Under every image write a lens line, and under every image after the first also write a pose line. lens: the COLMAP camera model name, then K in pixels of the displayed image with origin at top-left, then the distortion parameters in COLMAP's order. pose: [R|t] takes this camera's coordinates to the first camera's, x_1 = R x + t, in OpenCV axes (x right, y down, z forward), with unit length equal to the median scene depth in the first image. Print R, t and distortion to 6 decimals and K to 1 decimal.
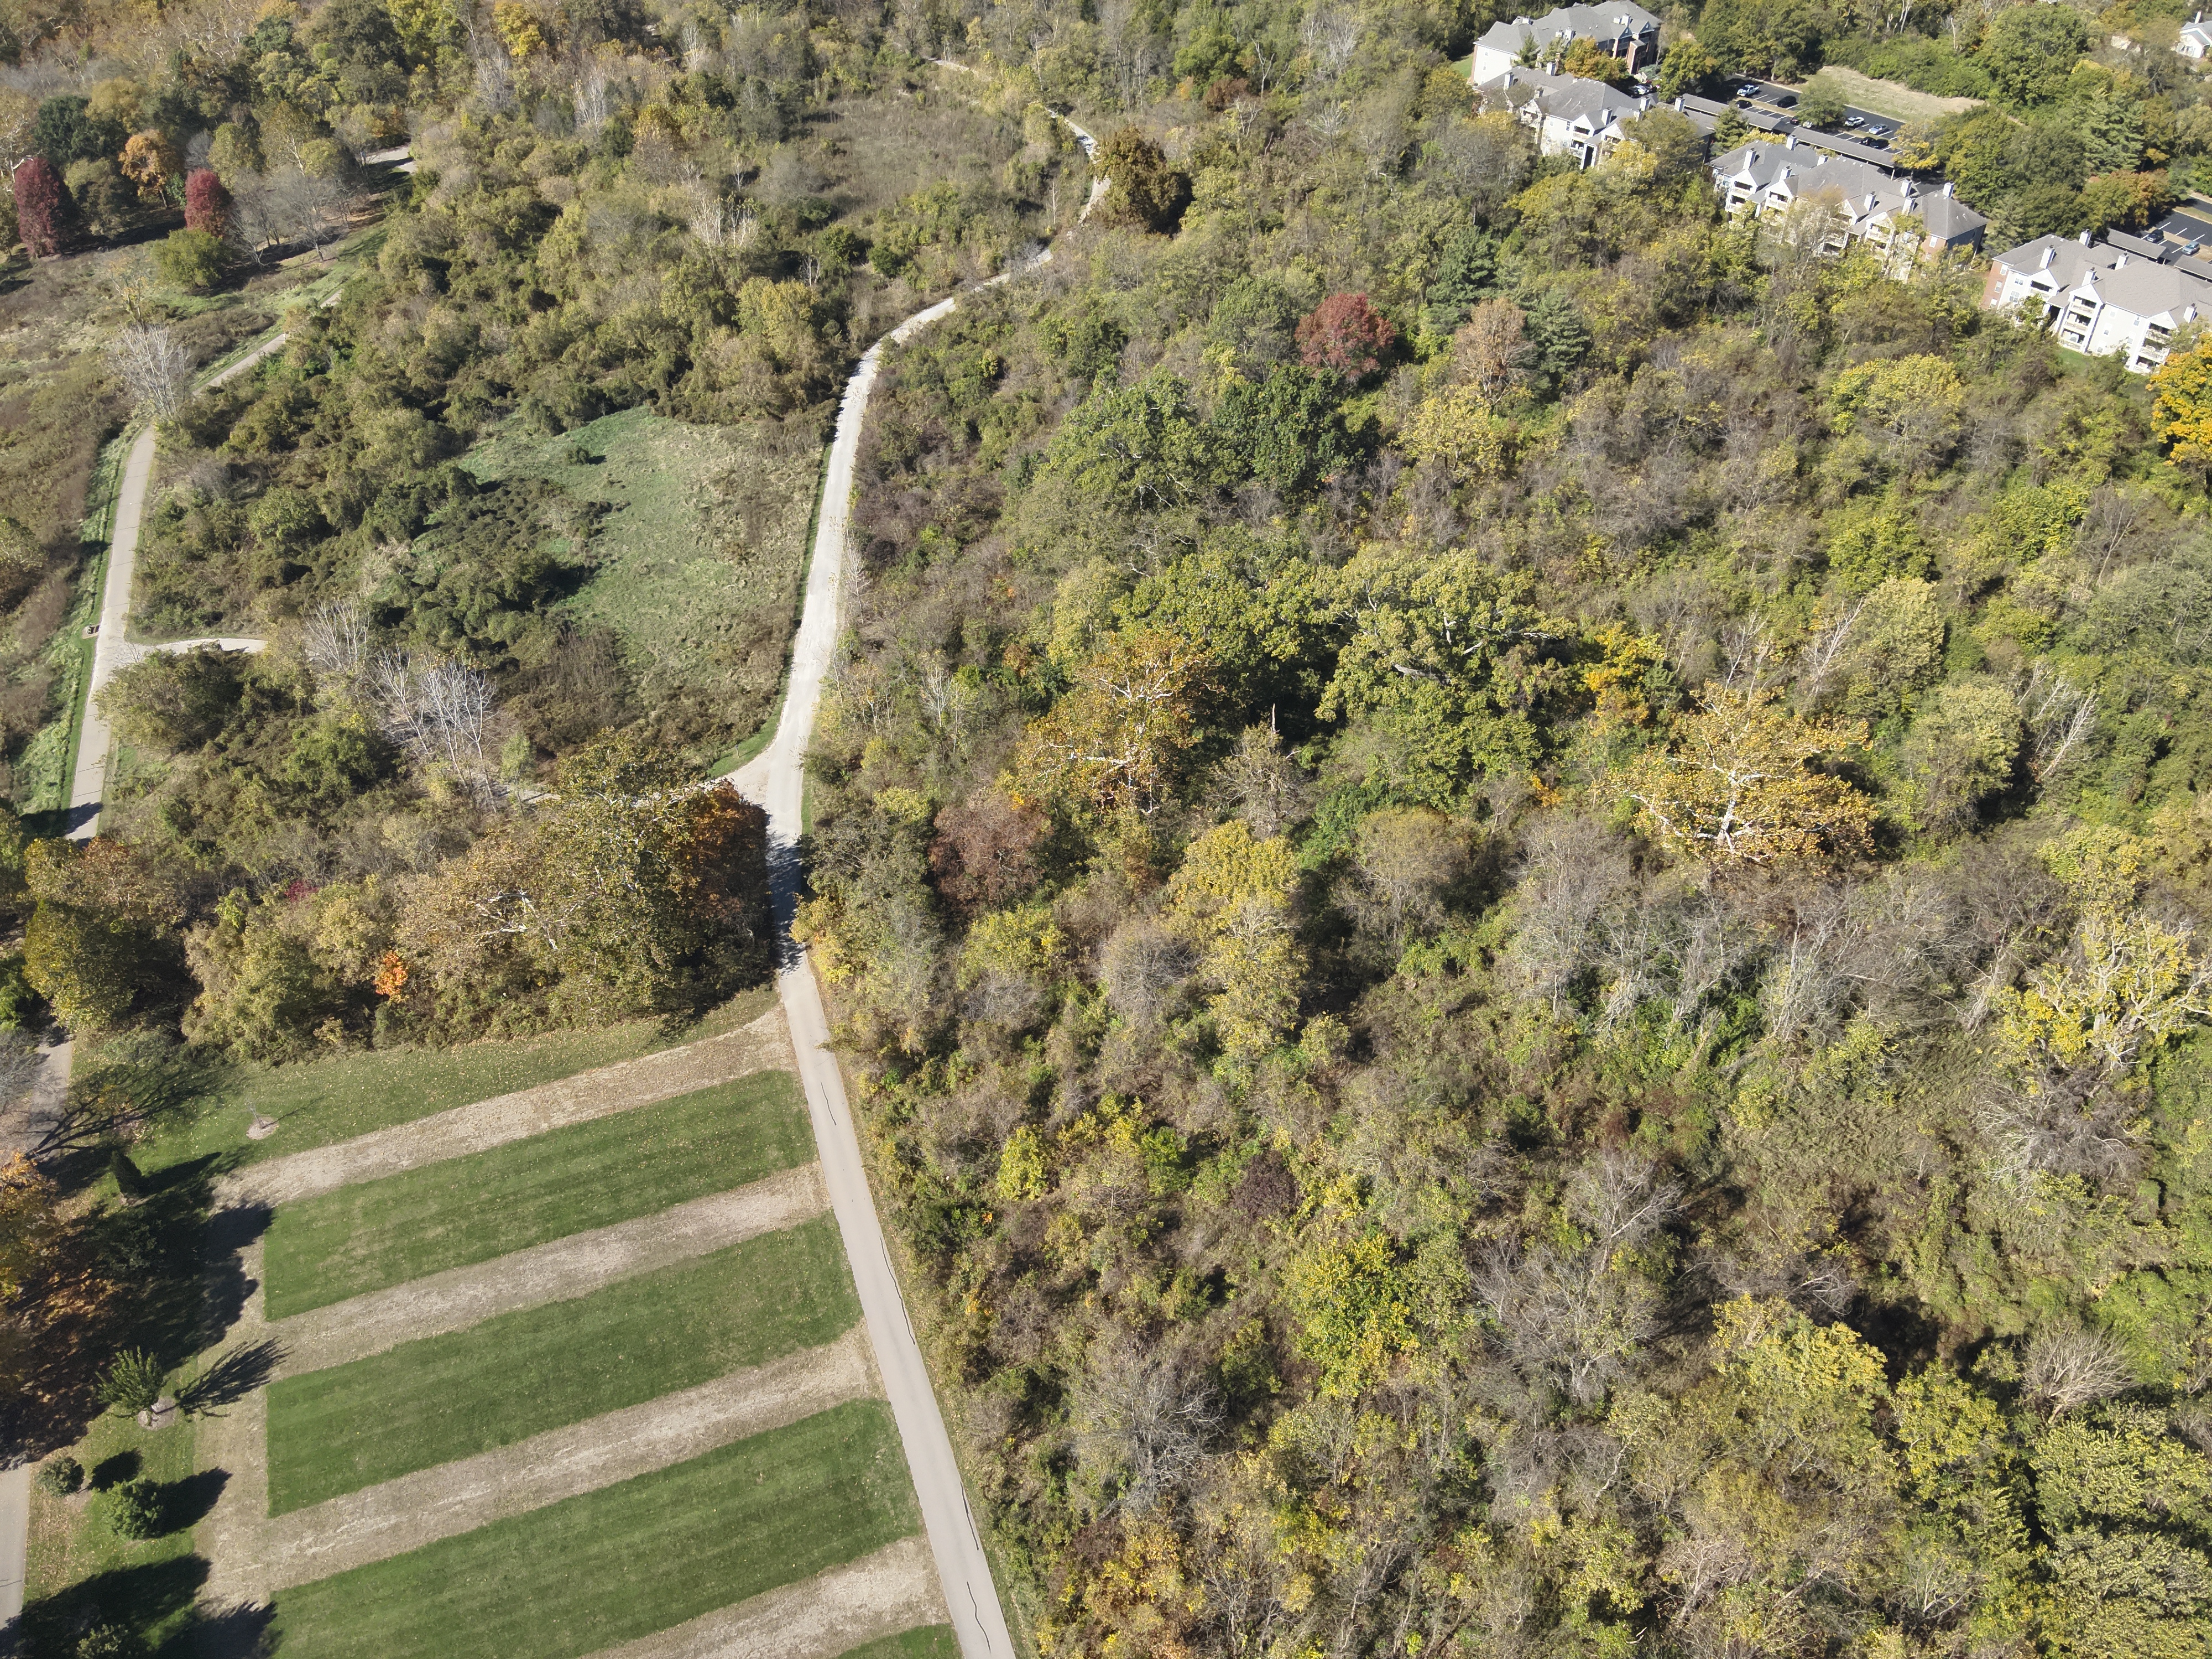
lens RADIAL K [[1609.8, 0, 1102.0], [0, 1609.8, 843.0], [0, 0, 1]] dist [0.097340, -0.195550]
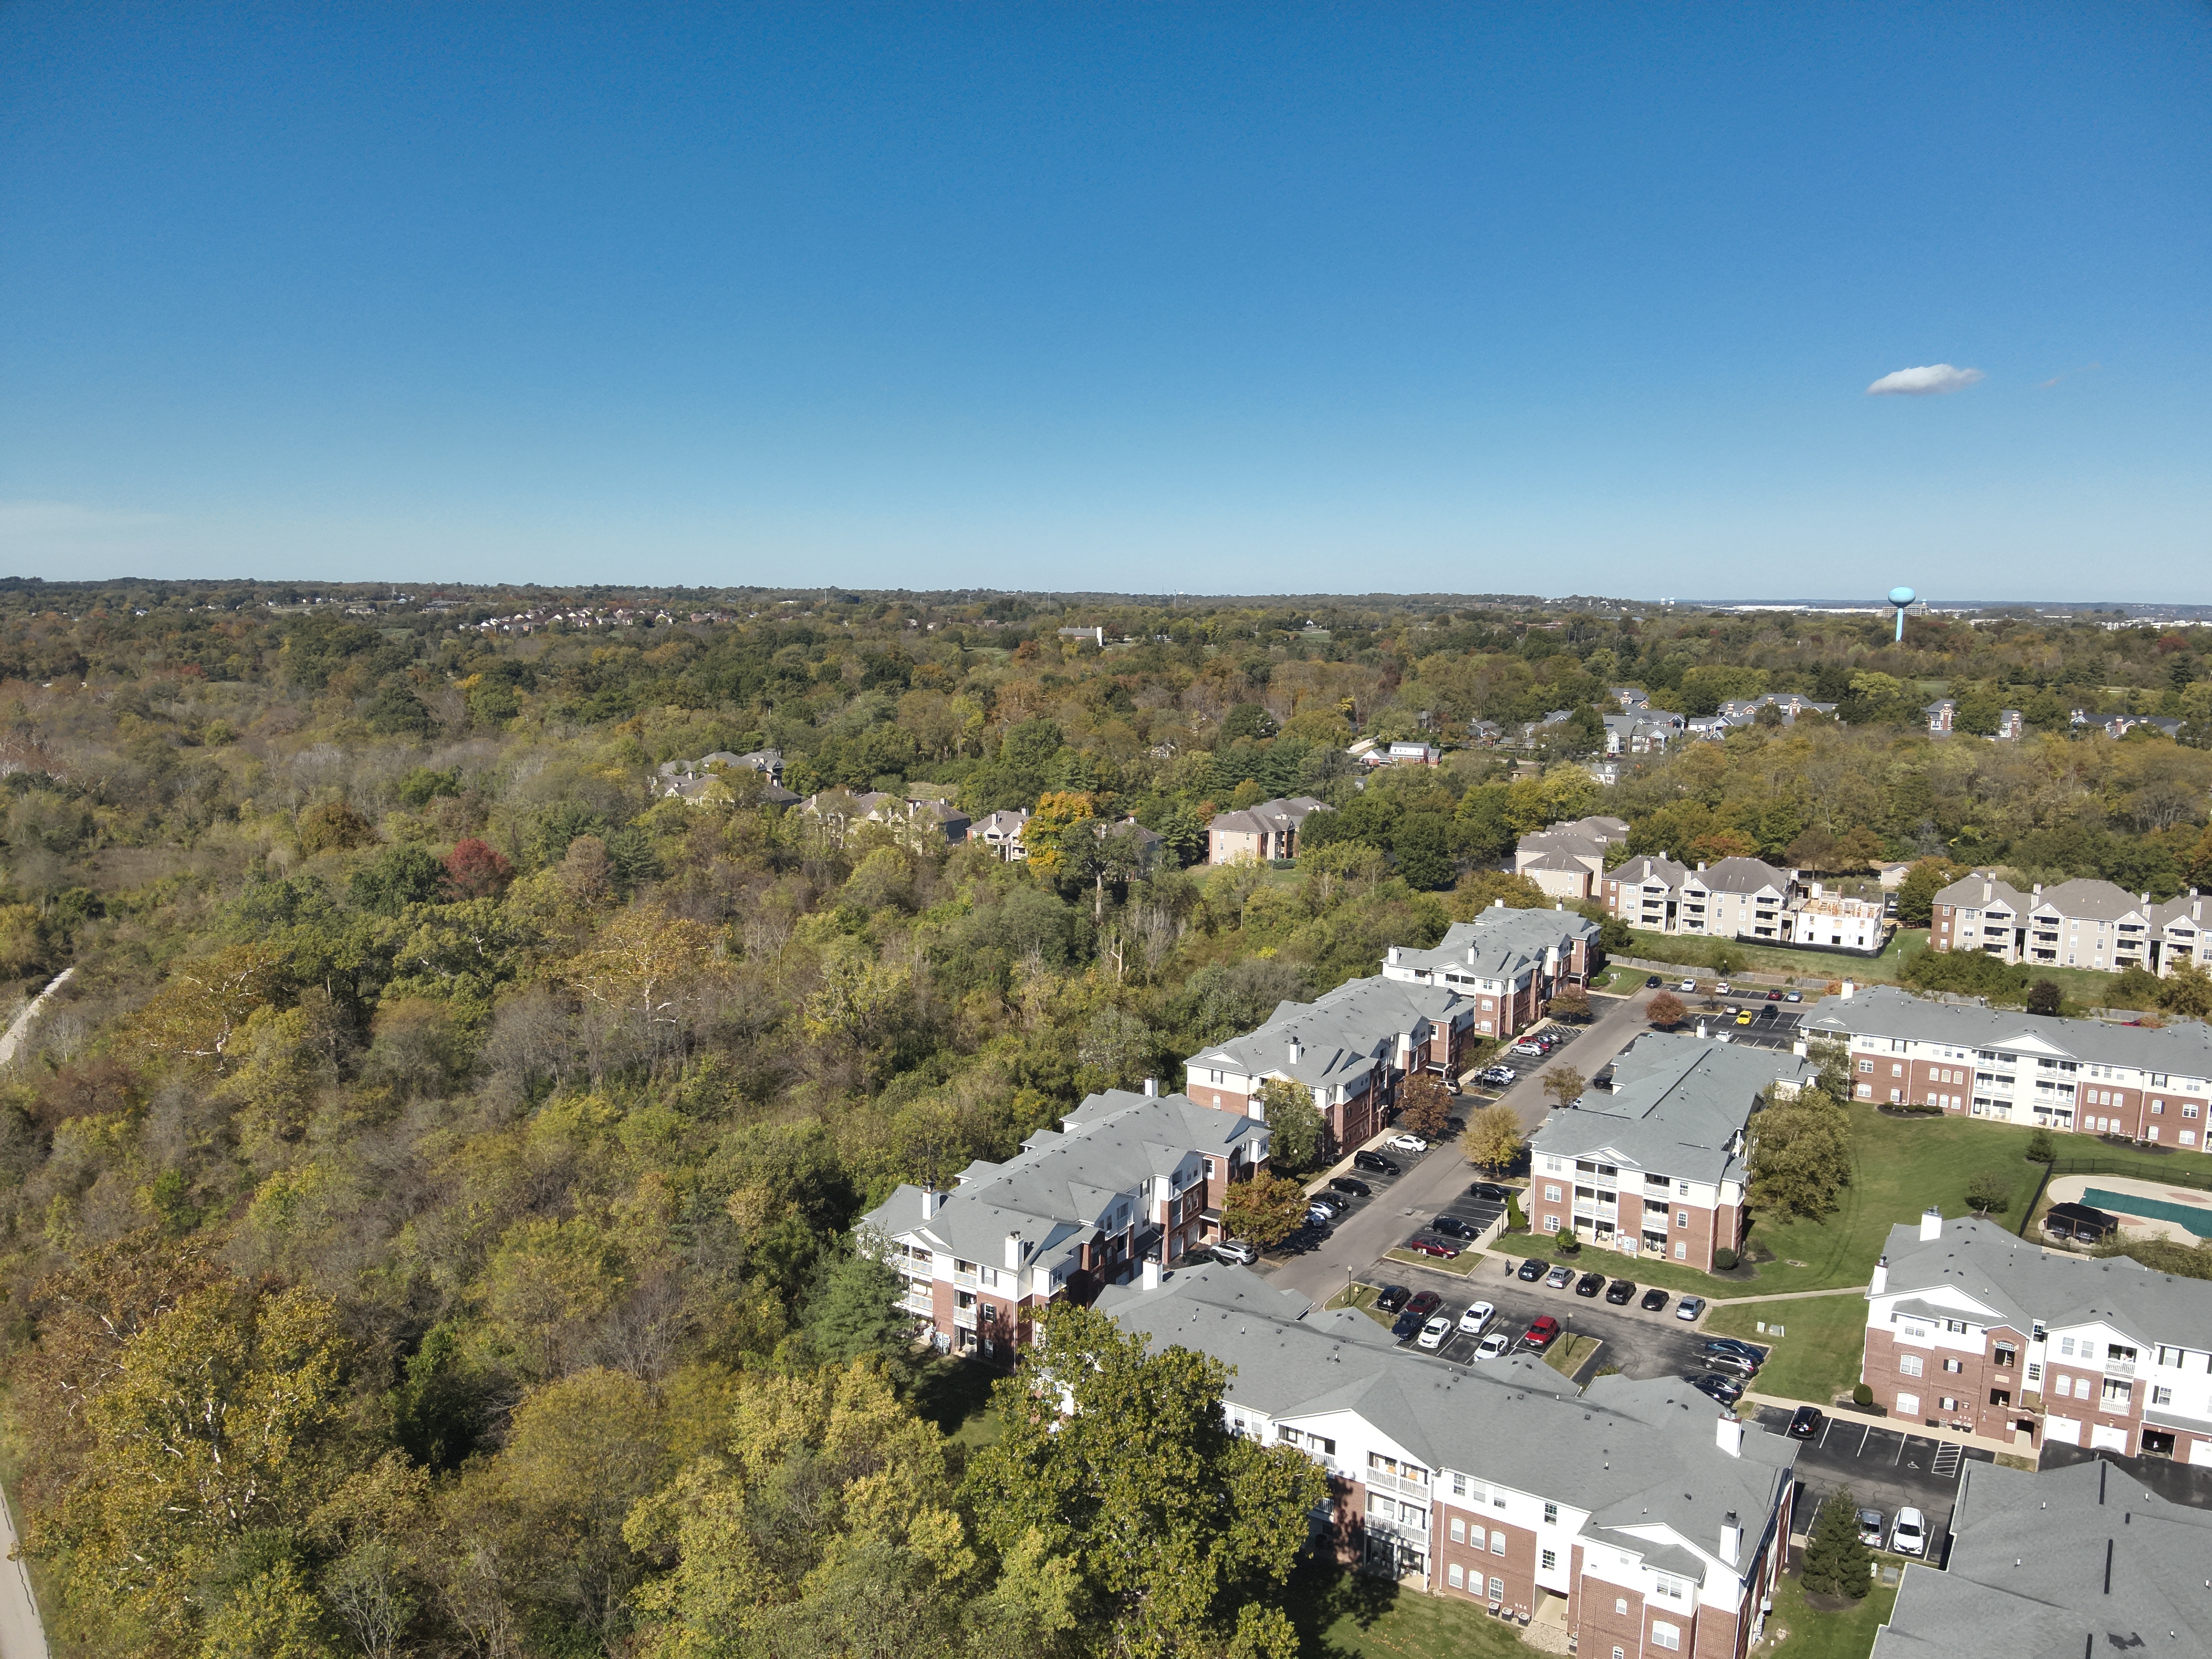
lens RADIAL K [[1609.8, 0, 1102.0], [0, 1609.8, 843.0], [0, 0, 1]] dist [0.097340, -0.195550]
pose [[0.937593, -0.042310, 0.345150, 0.181061], [0.215892, 0.848929, -0.482400, 0.449972], [-0.272597, 0.526810, 0.805085, -0.251473]]
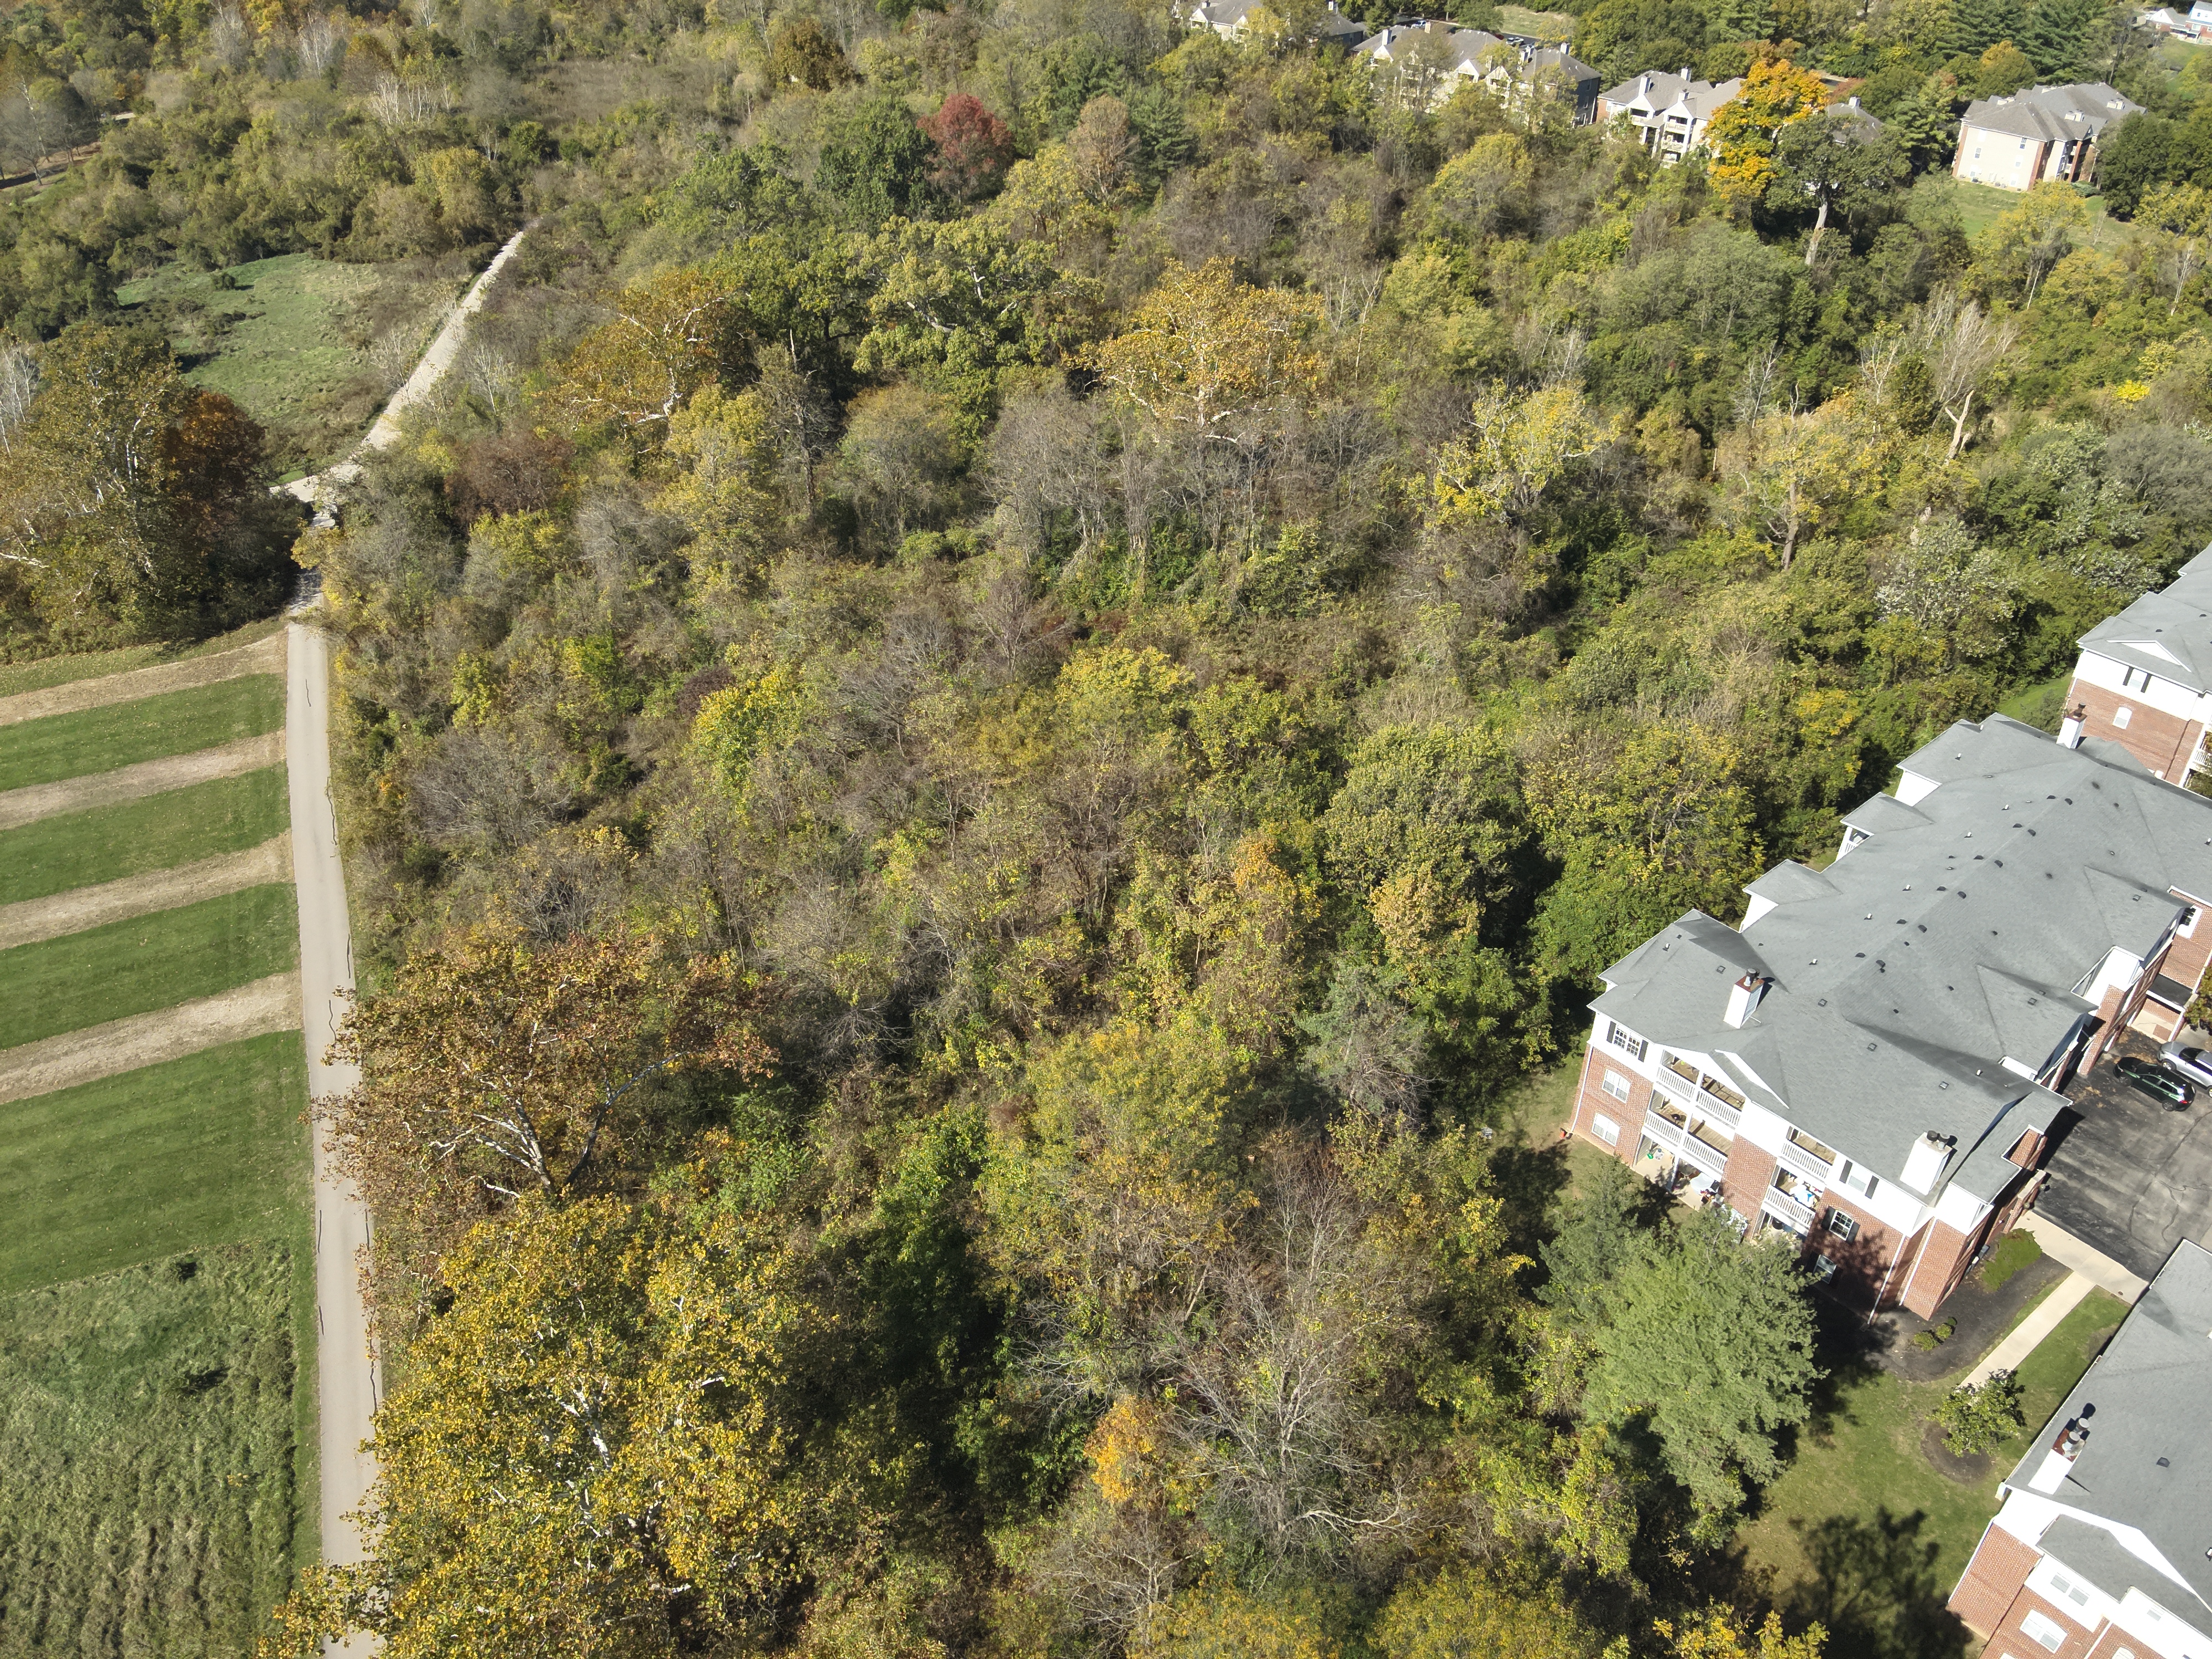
lens RADIAL K [[1614.0, 0, 1100.6], [0, 1614.0, 839.7], [0, 0, 1]] dist [0.085809, -0.179204]
pose [[0.997778, -0.031229, 0.058851, 0.167722], [0.036440, 0.995306, -0.089656, 0.240319], [-0.055775, 0.091602, 0.994232, -0.001892]]
